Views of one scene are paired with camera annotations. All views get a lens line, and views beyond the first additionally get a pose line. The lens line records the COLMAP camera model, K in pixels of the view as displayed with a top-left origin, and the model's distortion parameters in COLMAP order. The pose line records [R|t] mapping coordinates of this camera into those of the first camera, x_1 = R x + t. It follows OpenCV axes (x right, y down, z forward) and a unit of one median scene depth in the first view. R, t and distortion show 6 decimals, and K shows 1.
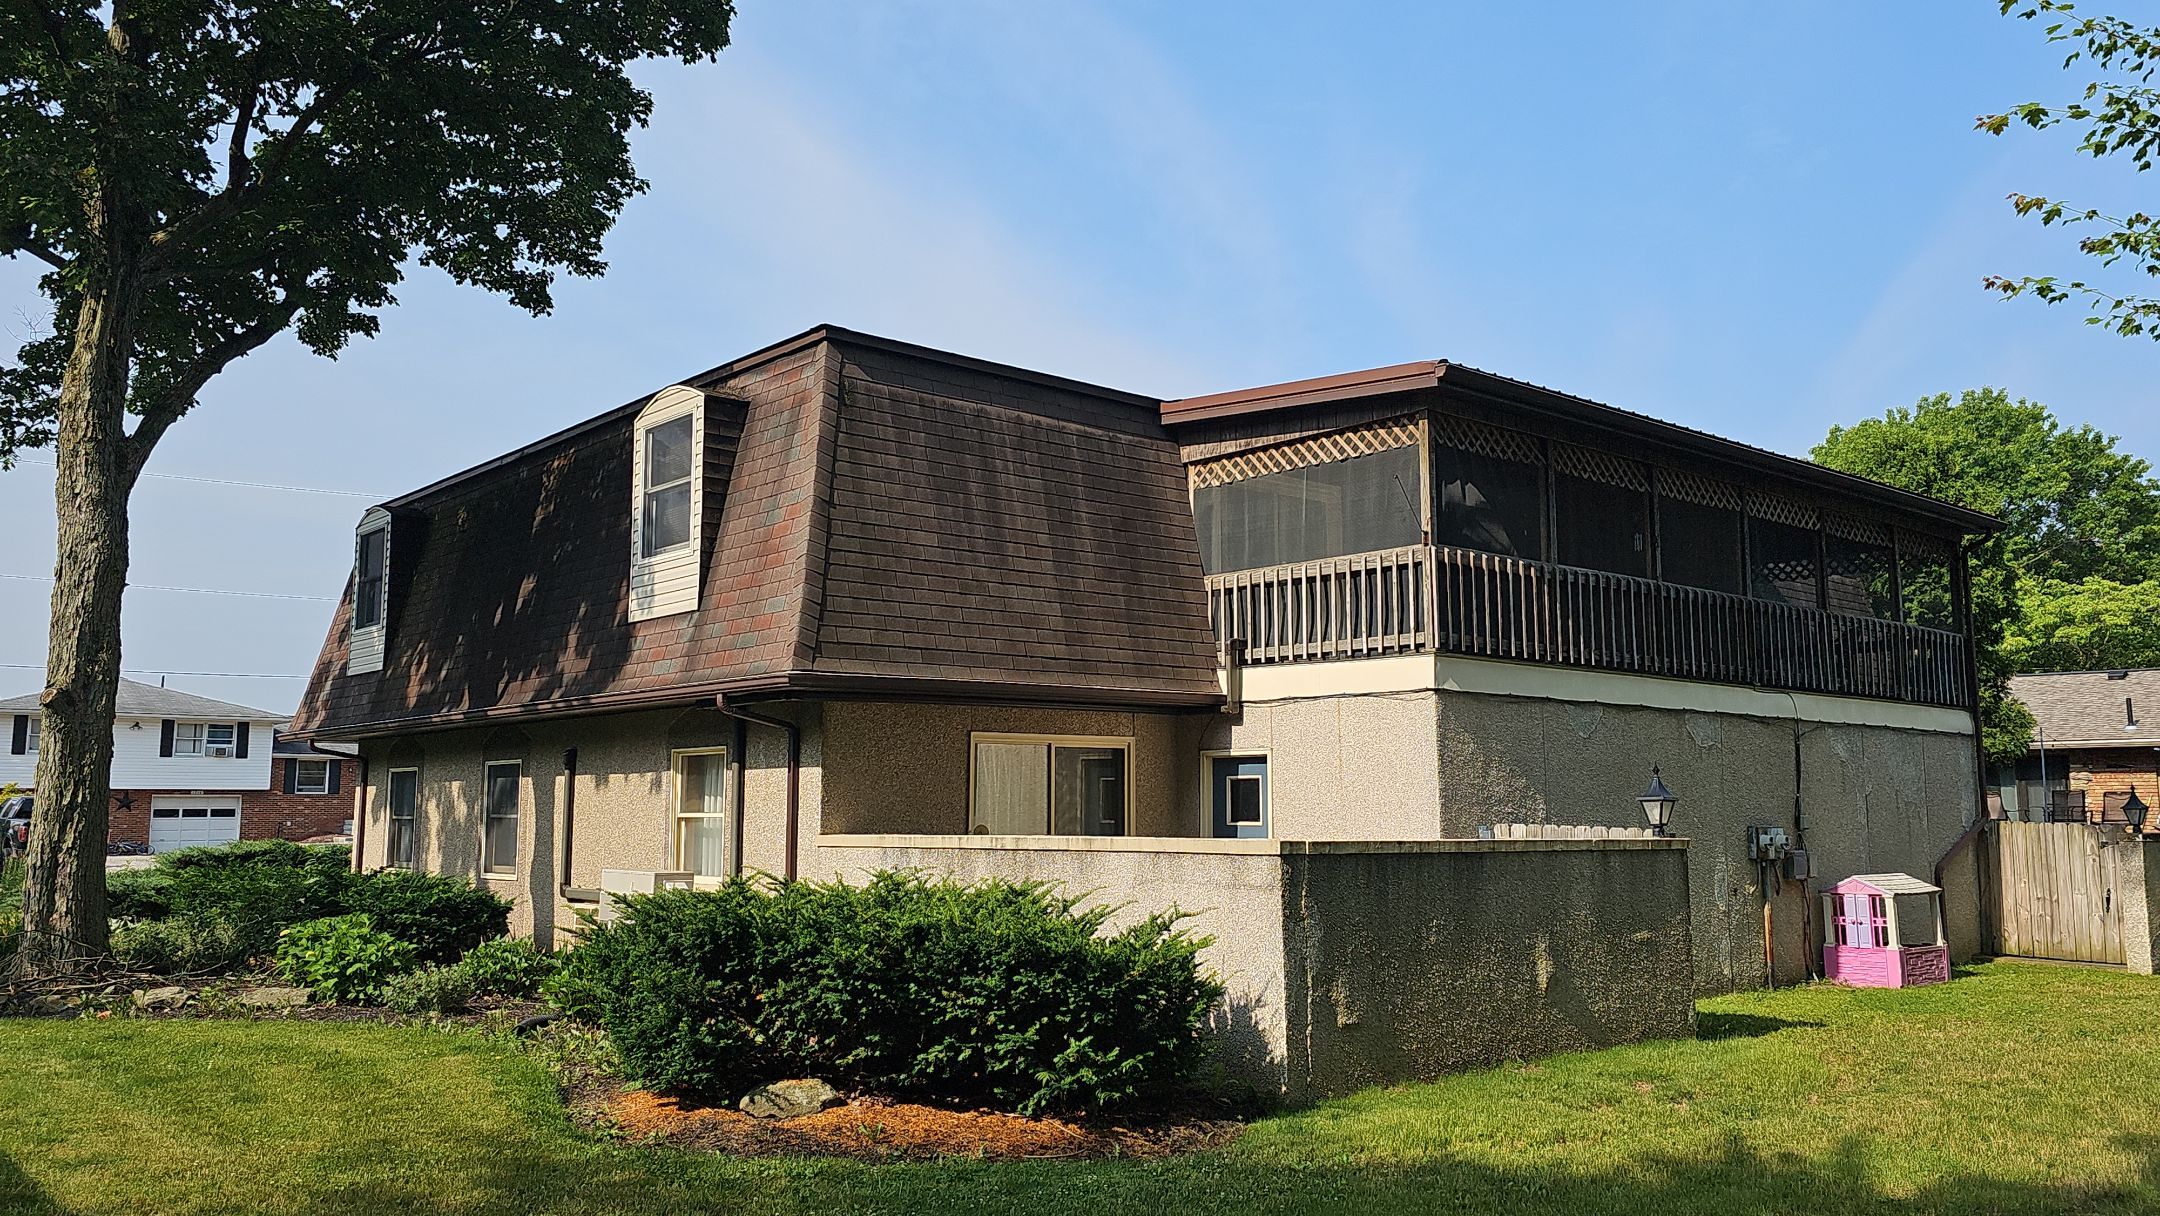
lens RADIAL K [[1654.5, 0, 1117.7], [0, 1654.5, 604.5], [0, 0, 1]] dist [0.079168, -0.082531]
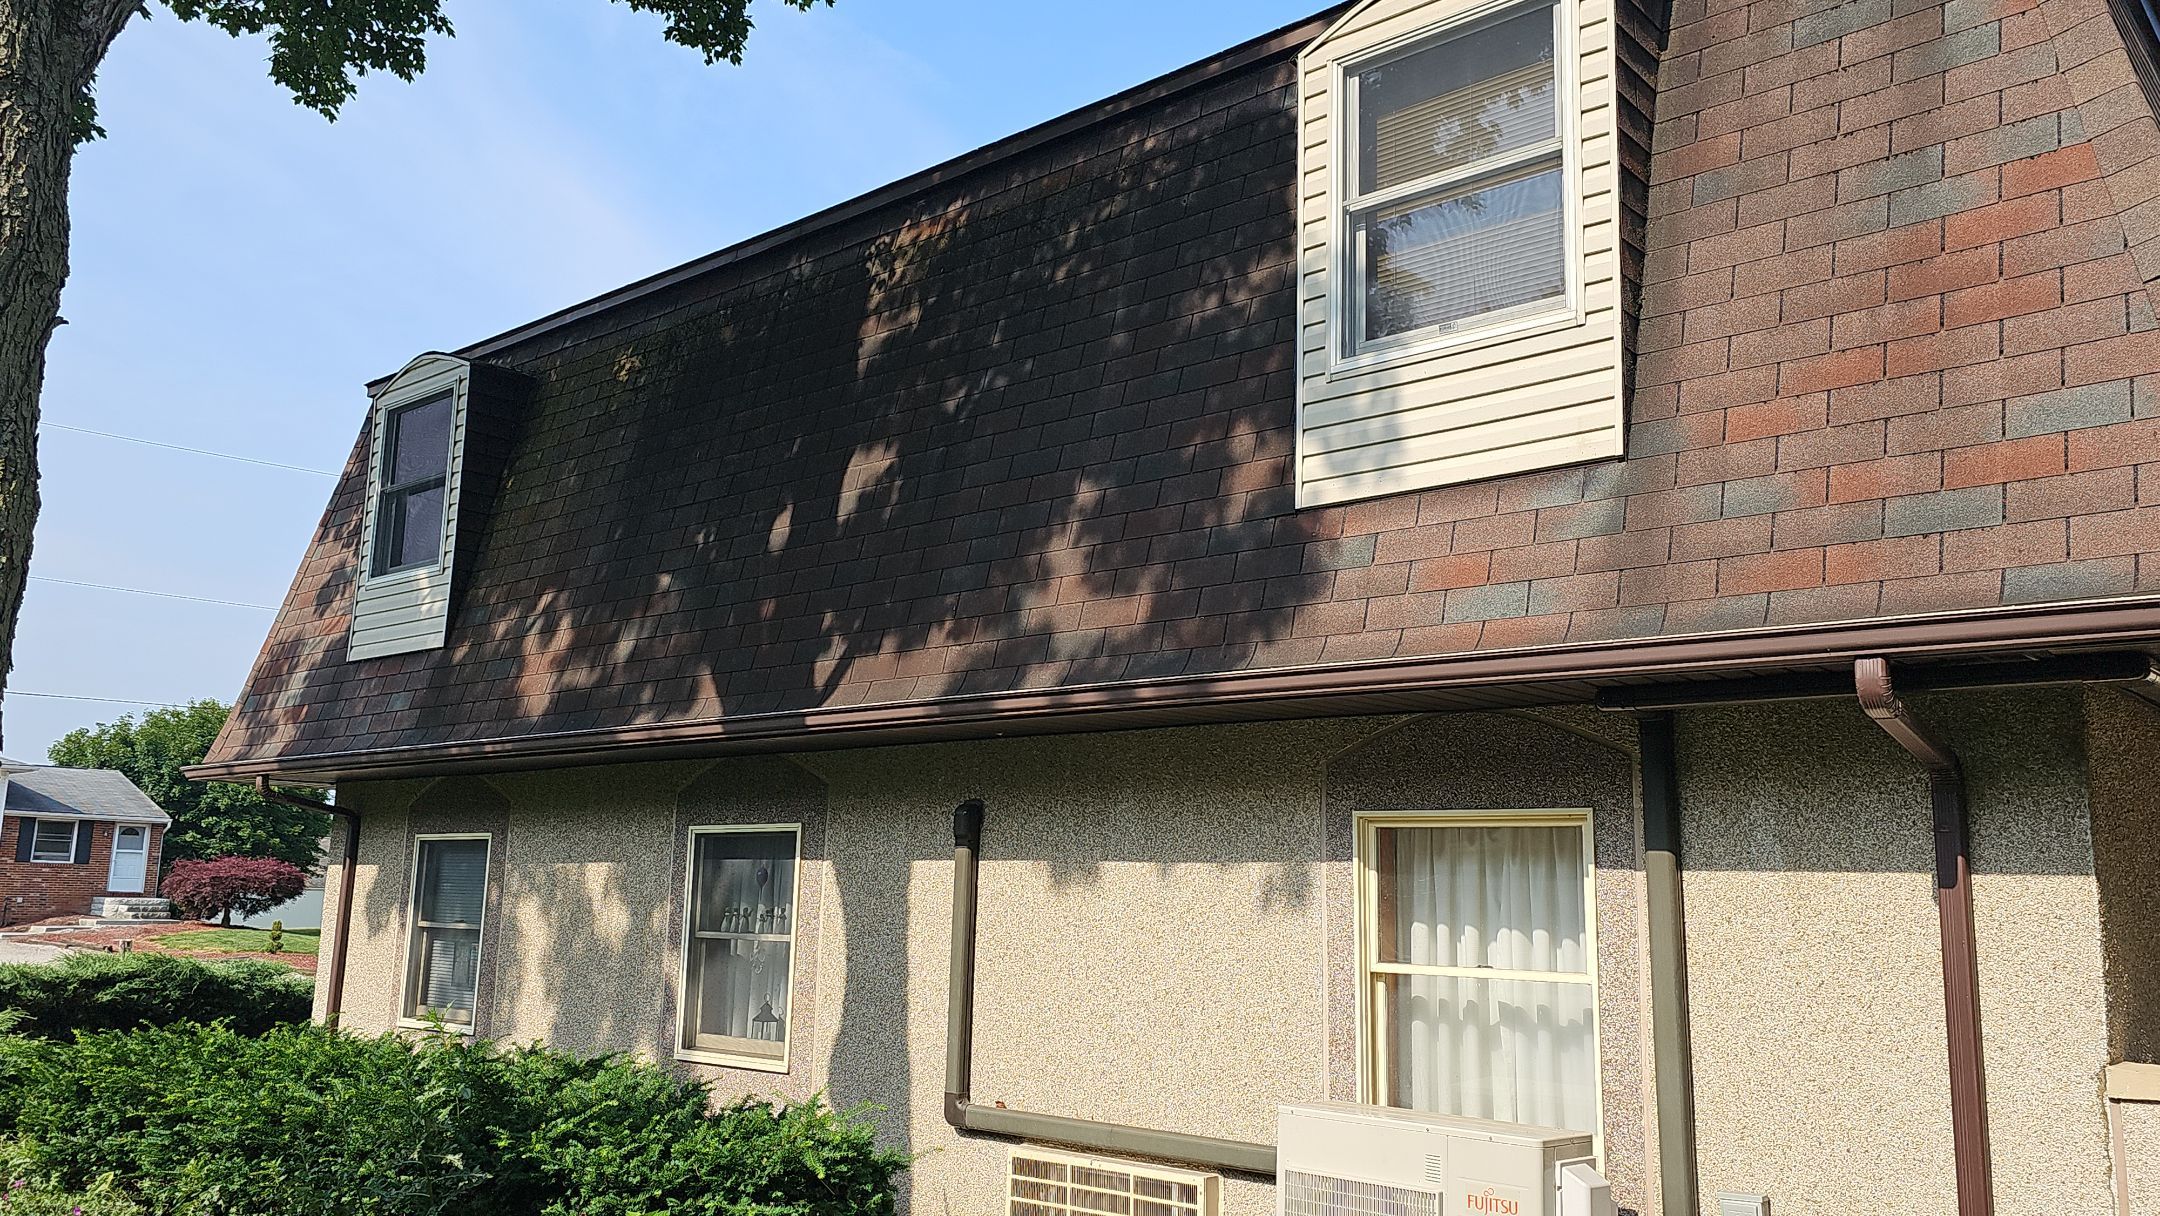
lens RADIAL K [[1654.5, 0, 1095.9], [0, 1654.5, 618.9], [0, 0, 1]] dist [0.079168, -0.082531]
pose [[0.991024, 0.048088, 0.124735, -0.386436], [-0.042366, 0.997942, -0.048130, 0.060035], [-0.126793, 0.042413, 0.991022, 0.575149]]
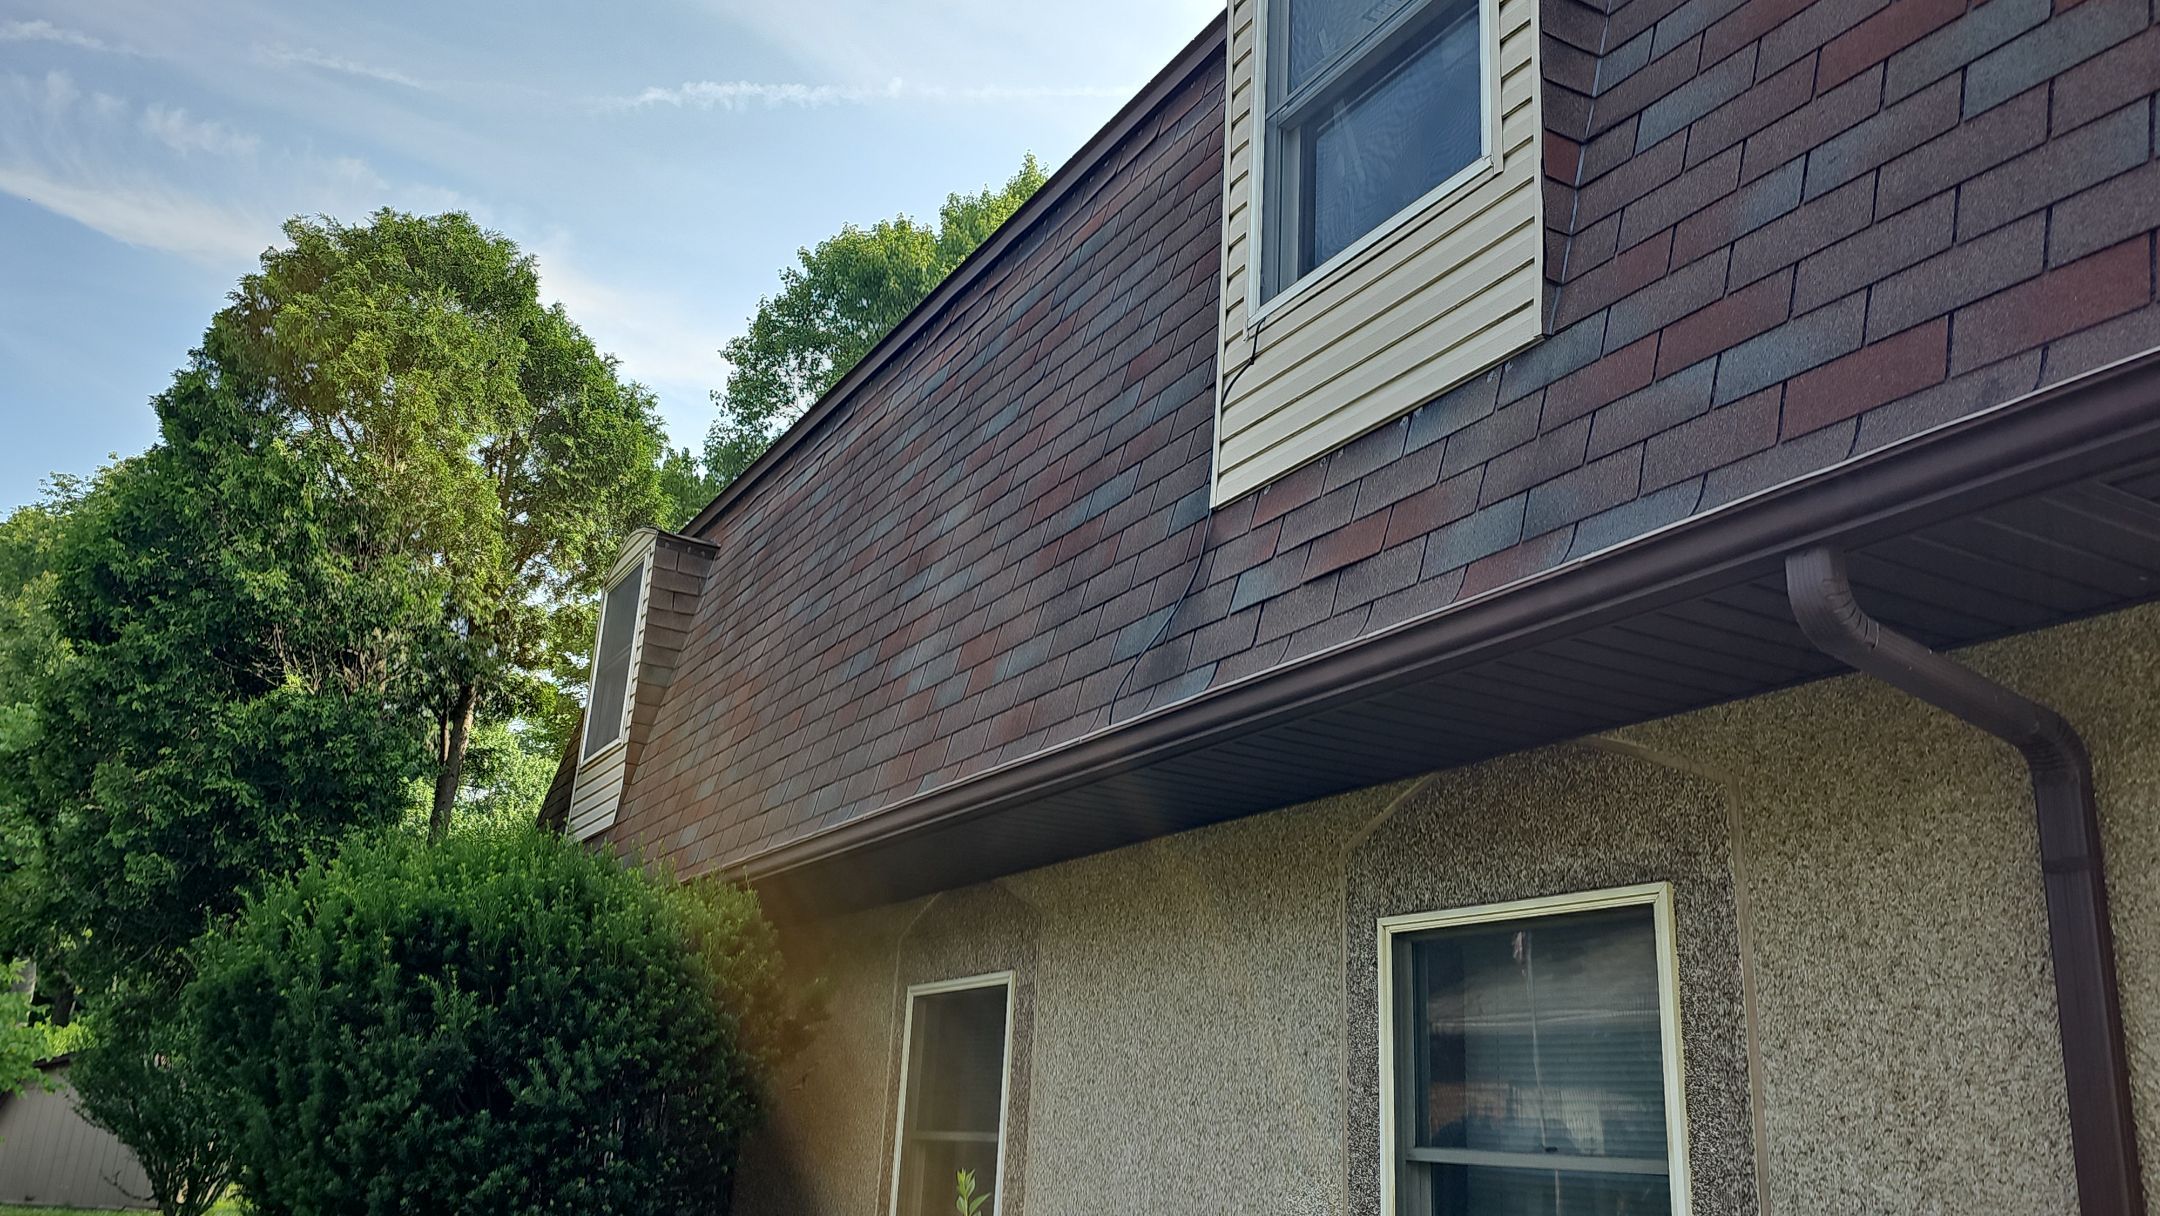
lens RADIAL K [[1654.5, 0, 1080.6], [0, 1654.5, 618.9], [0, 0, 1]] dist [0.079168, -0.082531]
pose [[0.976979, -0.016145, -0.212722, -0.245760], [-0.021624, 0.984502, -0.174036, 0.085441], [0.212235, 0.174629, 0.961489, 0.677312]]
